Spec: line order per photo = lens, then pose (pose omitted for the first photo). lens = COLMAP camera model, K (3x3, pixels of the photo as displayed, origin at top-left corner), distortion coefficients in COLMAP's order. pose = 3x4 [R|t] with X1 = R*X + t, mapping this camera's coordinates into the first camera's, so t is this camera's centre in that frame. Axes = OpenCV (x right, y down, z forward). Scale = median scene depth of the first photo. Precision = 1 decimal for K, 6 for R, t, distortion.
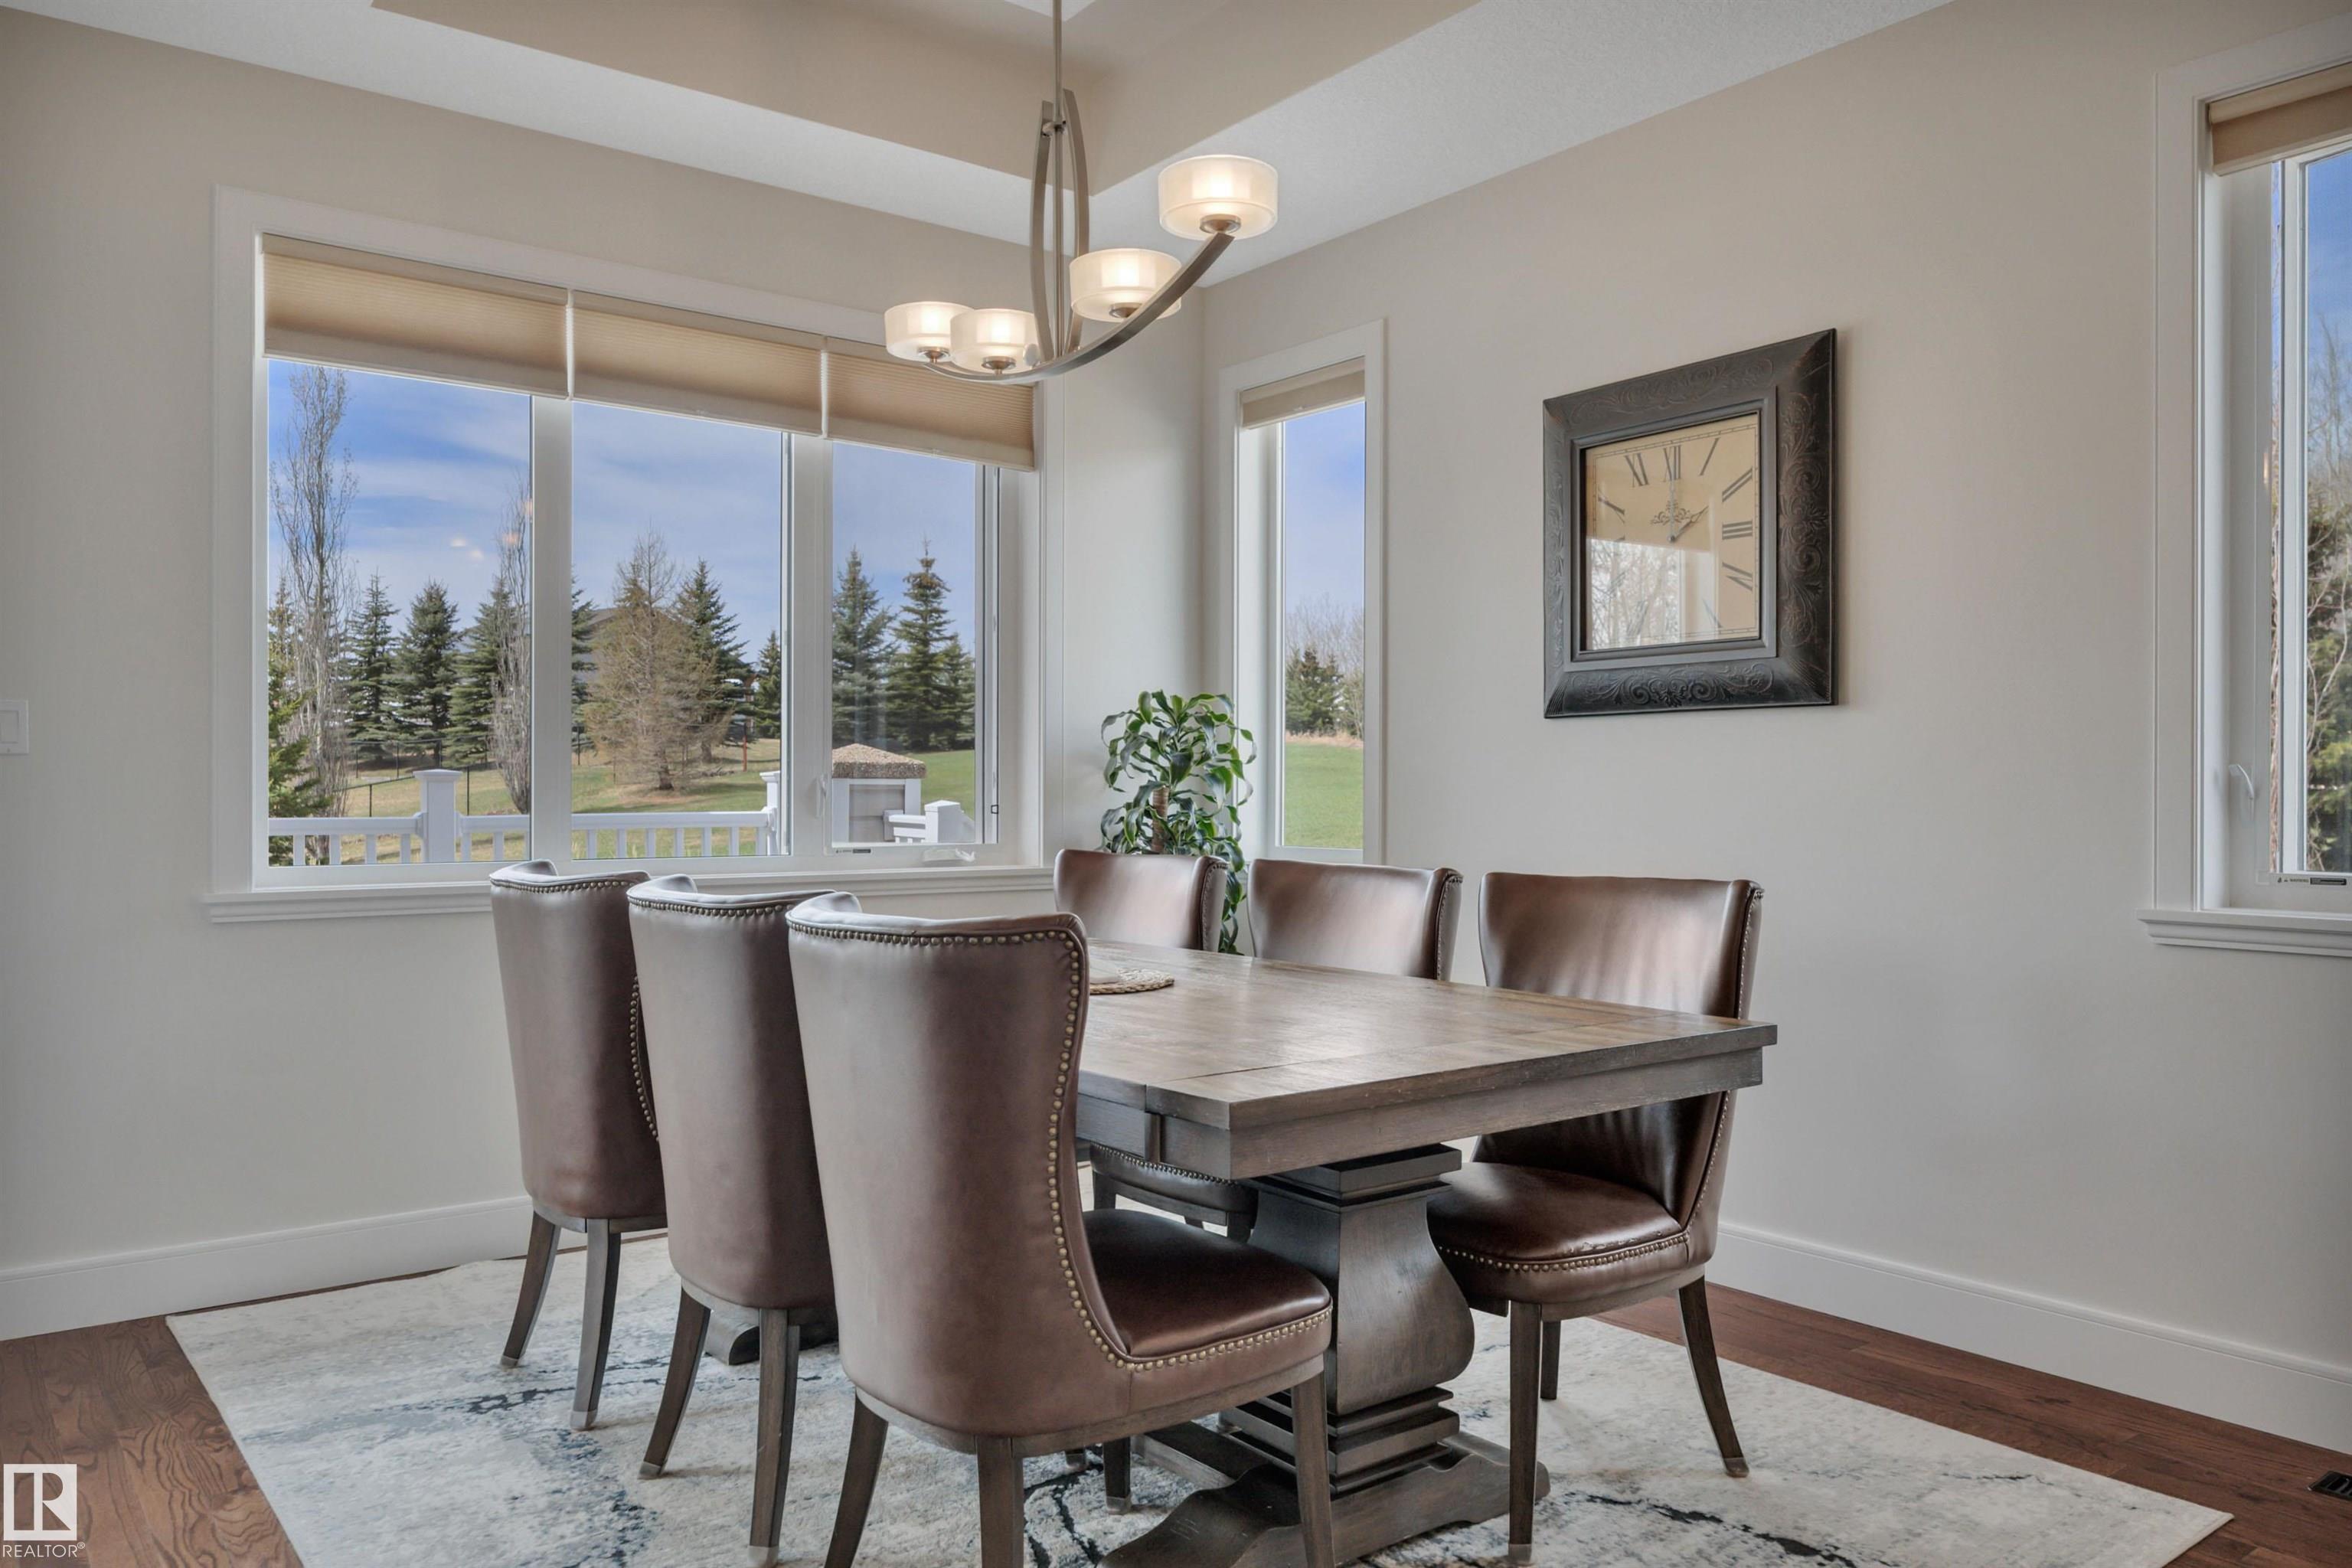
lens RADIAL K [[1657.5, 0, 1168.7], [0, 1657.5, 793.6], [0, 0, 1]] dist [-0.015787, 0.015178]
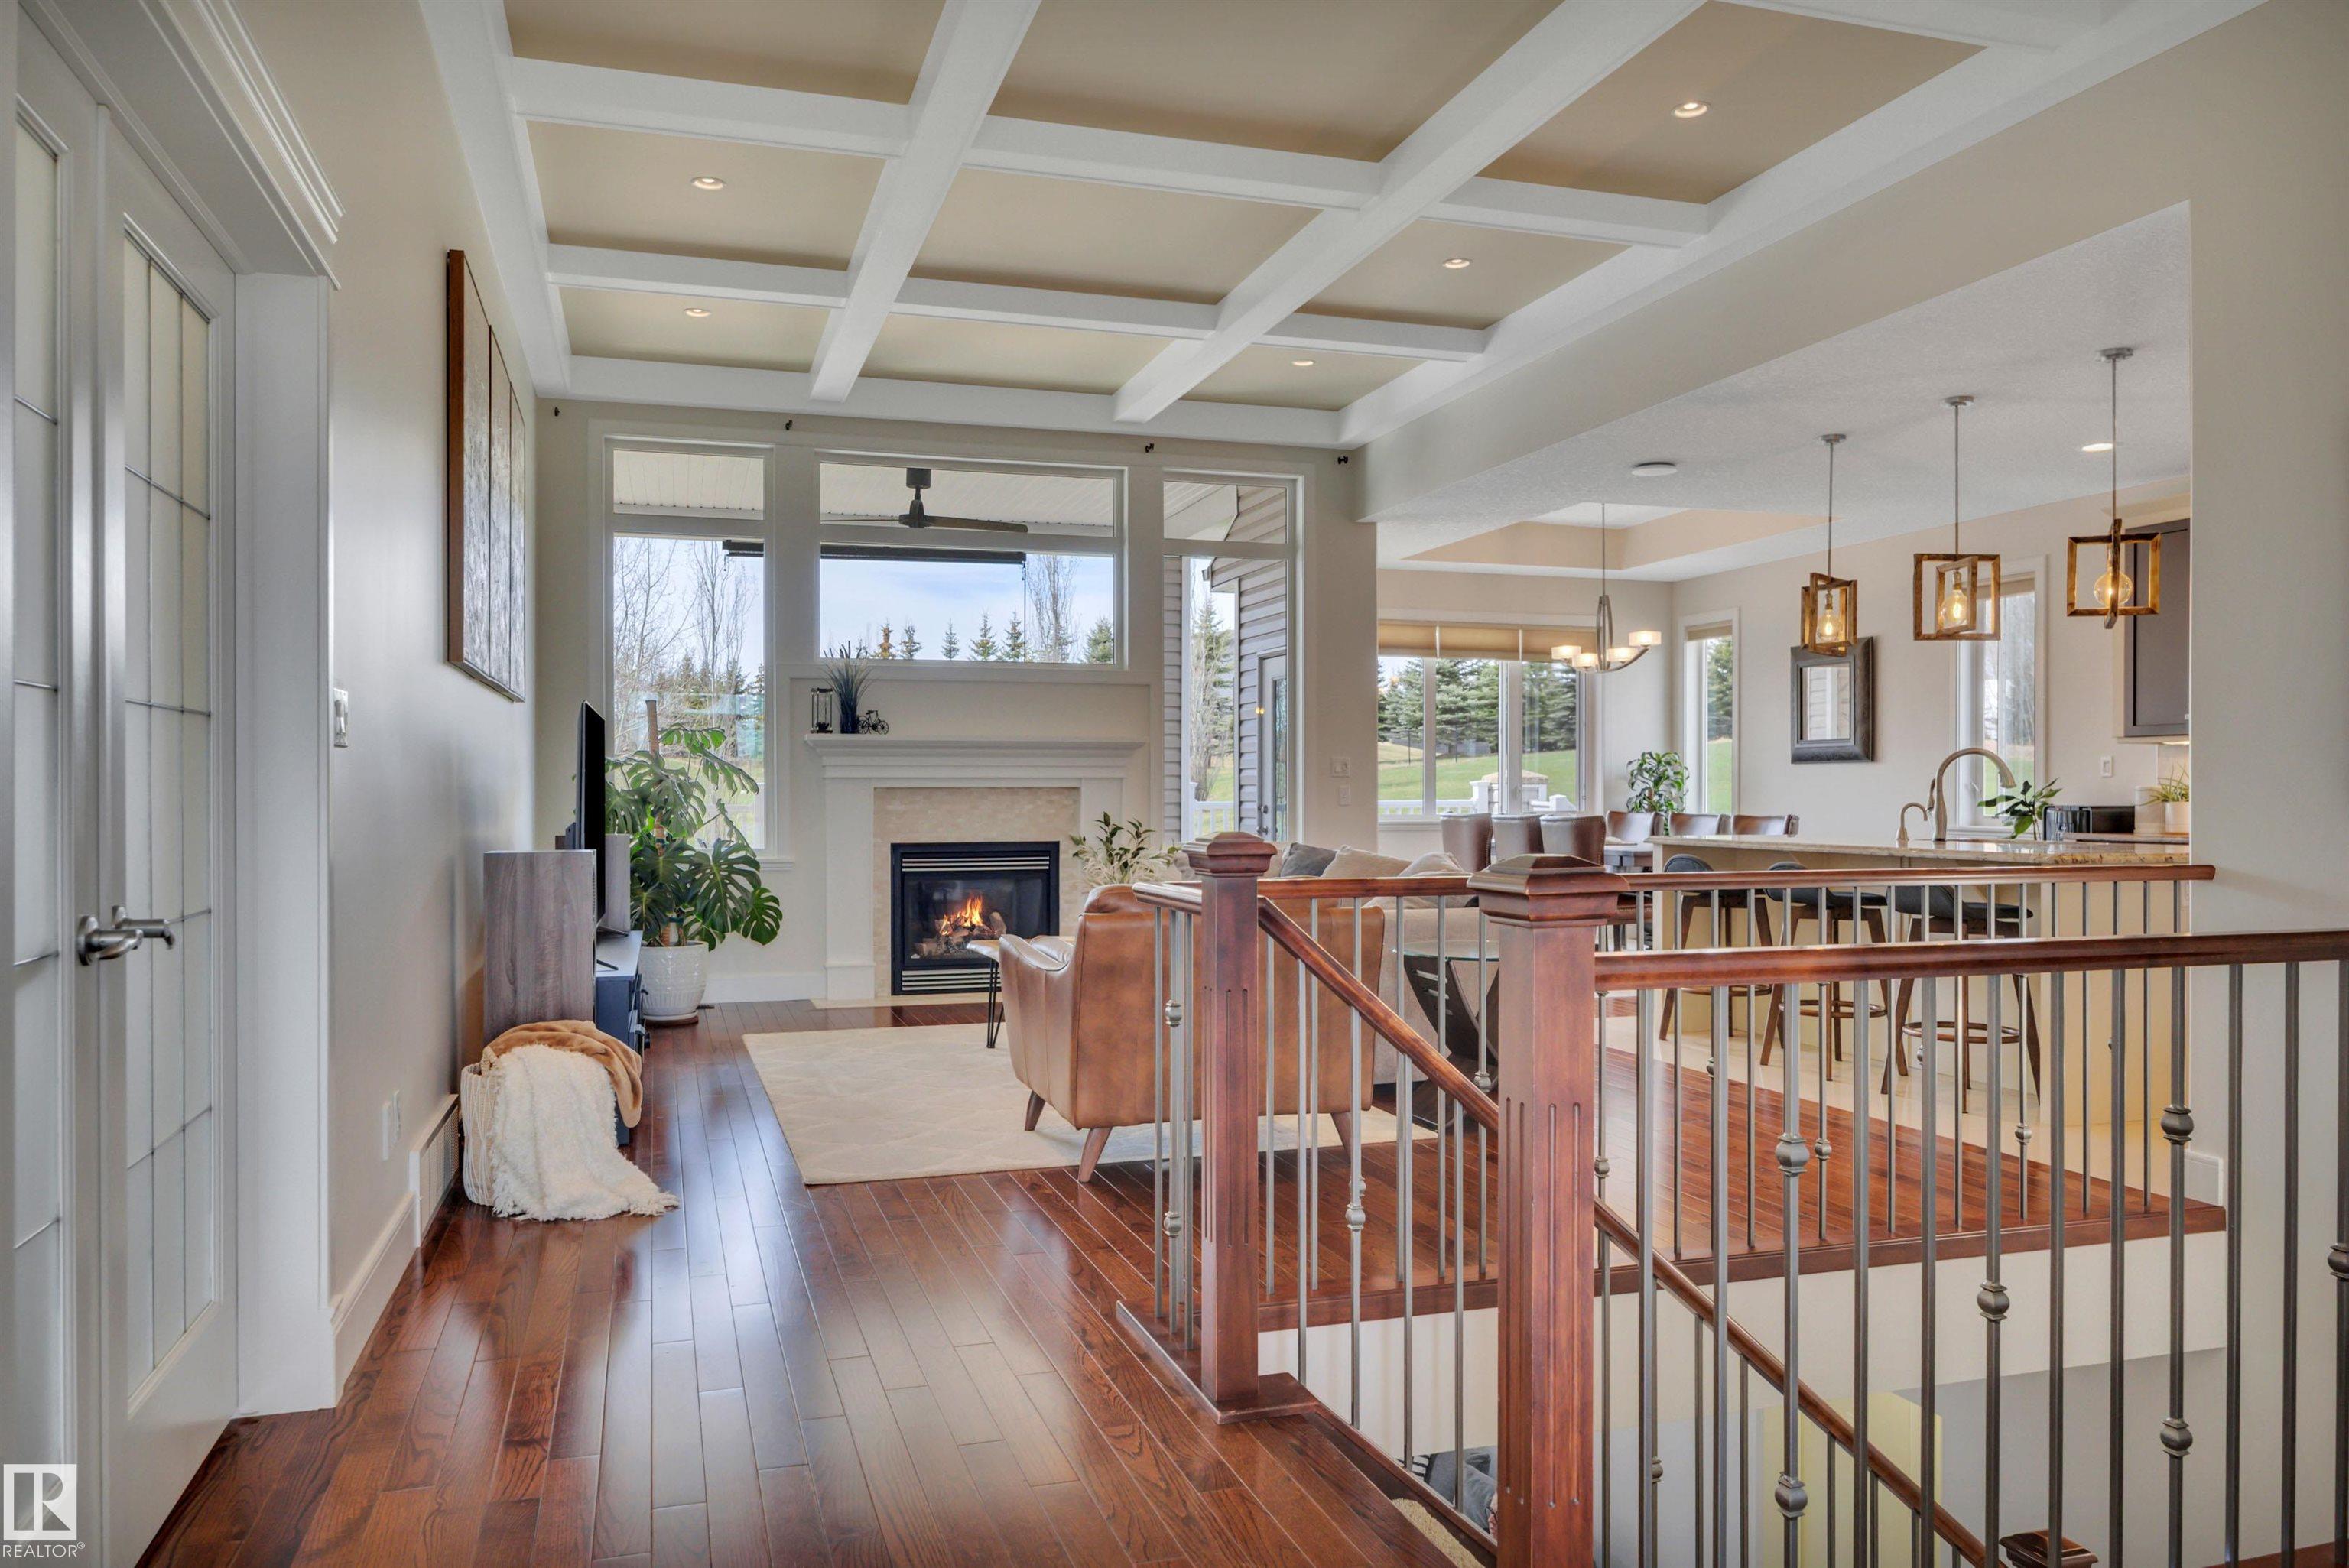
lens RADIAL K [[1655.2, 0, 1167.0], [0, 1655.2, 792.7], [0, 0, 1]] dist [-0.015787, 0.015178]
pose [[0.940588, -0.000281, -0.339551, 0.158384], [0.000528, 1.000000, 0.000635, -0.000148], [0.339551, -0.000776, 0.940587, -1.648110]]
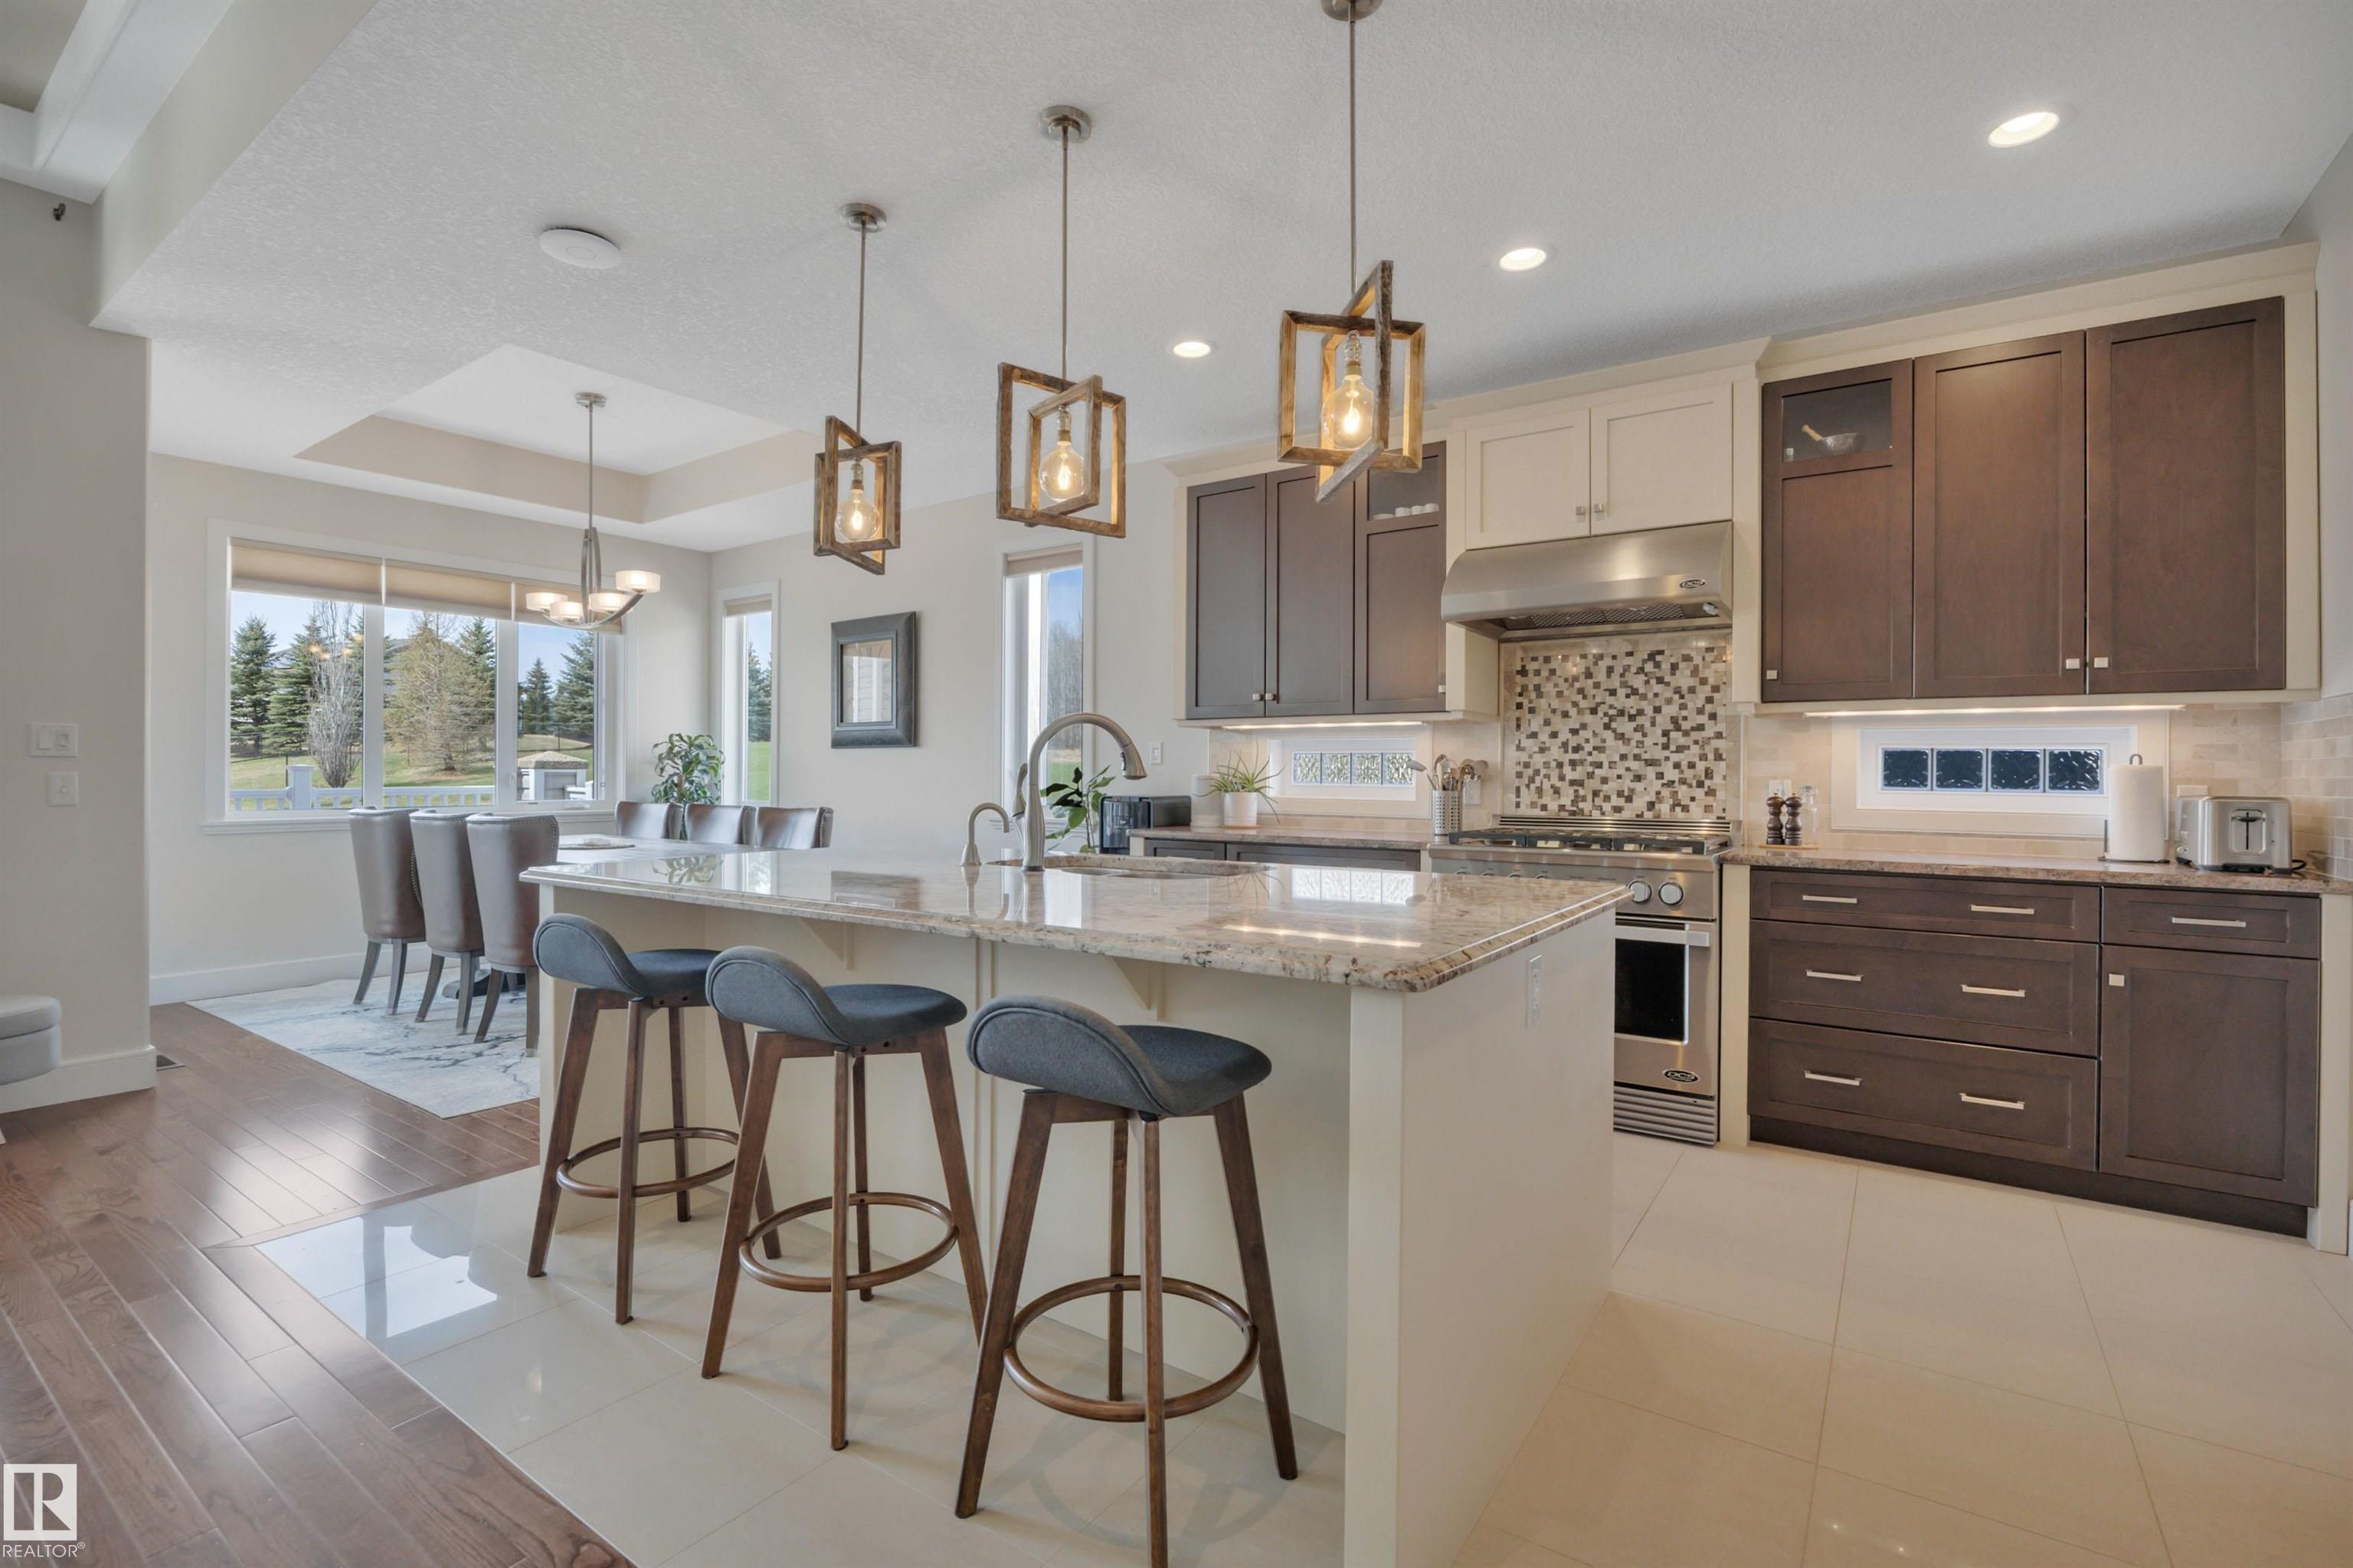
lens RADIAL K [[1067.2, 0, 1167.2], [0, 1067.2, 771.1], [0, 0, 1]] dist [-0.004896, -0.000801]
pose [[0.956595, 0.001603, 0.291418, 0.209040], [-0.001167, 0.999998, -0.001673, -0.007215], [-0.291420, 0.001260, 0.956594, -0.614732]]
